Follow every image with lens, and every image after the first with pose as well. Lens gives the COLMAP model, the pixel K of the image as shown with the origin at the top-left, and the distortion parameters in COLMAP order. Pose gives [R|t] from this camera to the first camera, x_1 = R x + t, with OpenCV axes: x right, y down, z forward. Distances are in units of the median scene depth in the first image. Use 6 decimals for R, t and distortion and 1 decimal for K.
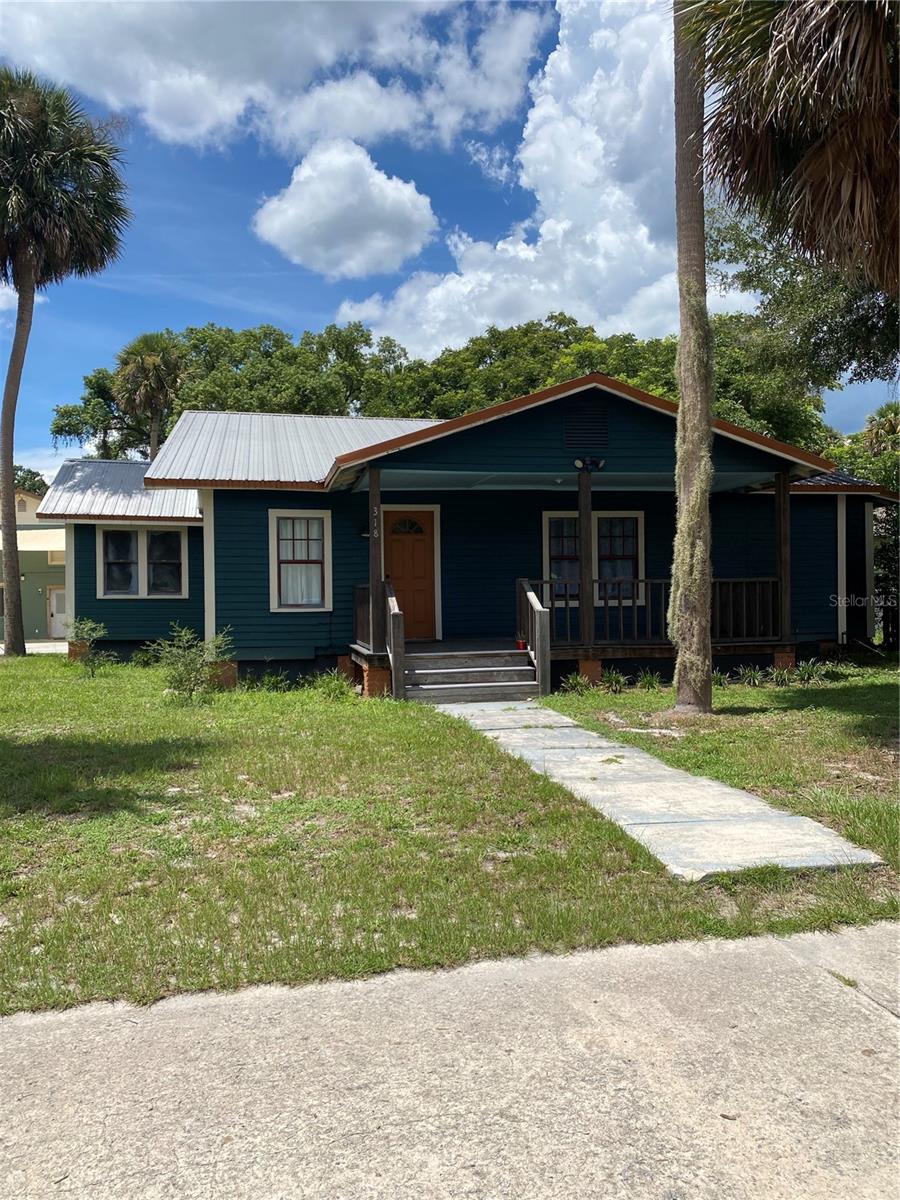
lens RADIAL K [[924.7, 0, 457.3], [0, 924.7, 596.4], [0, 0, 1]] dist [0.019038, -0.008982]
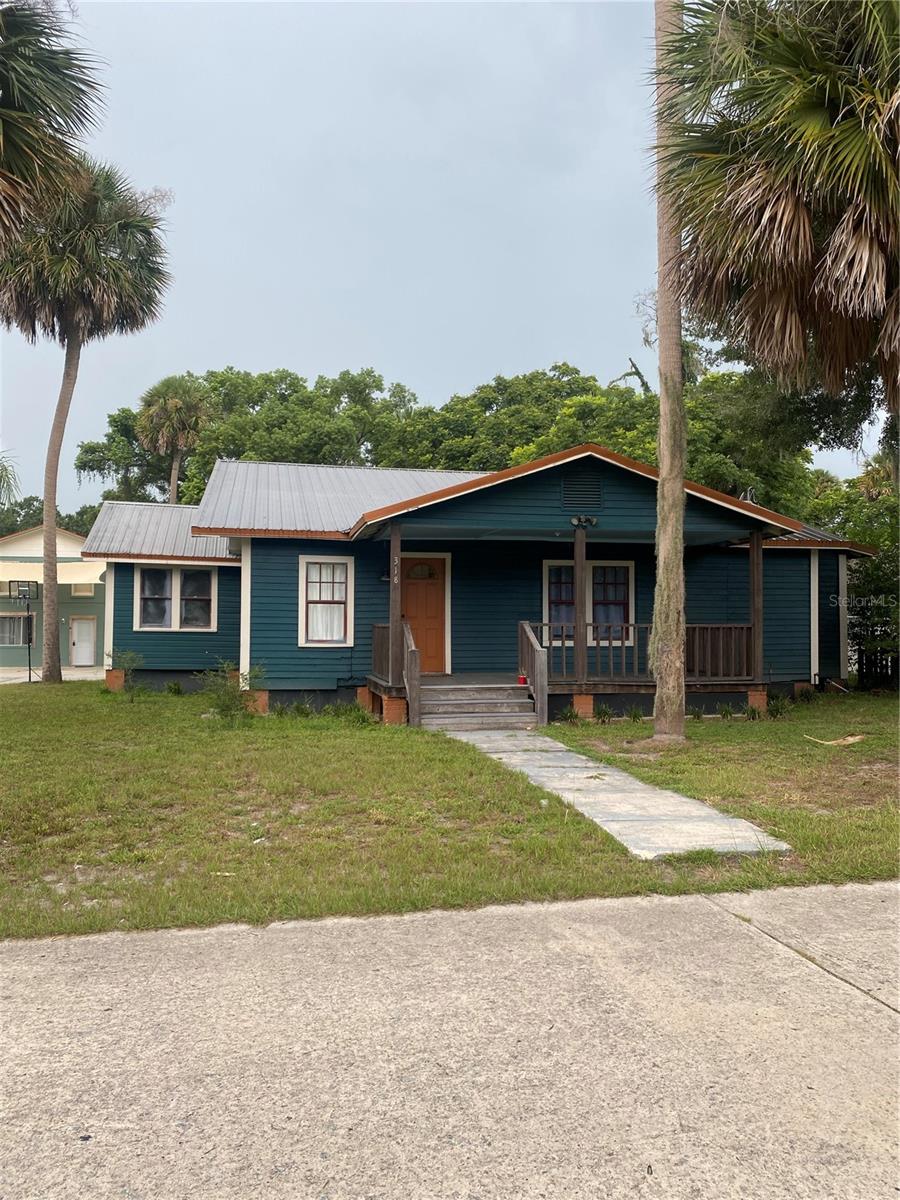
lens RADIAL K [[924.7, 0, 457.3], [0, 924.7, 596.4], [0, 0, 1]] dist [0.019038, -0.008982]
pose [[0.999859, 0.016658, -0.002245, -0.008988], [-0.016728, 0.999218, -0.035813, -0.007739], [0.001647, 0.035846, 0.999356, -0.129670]]
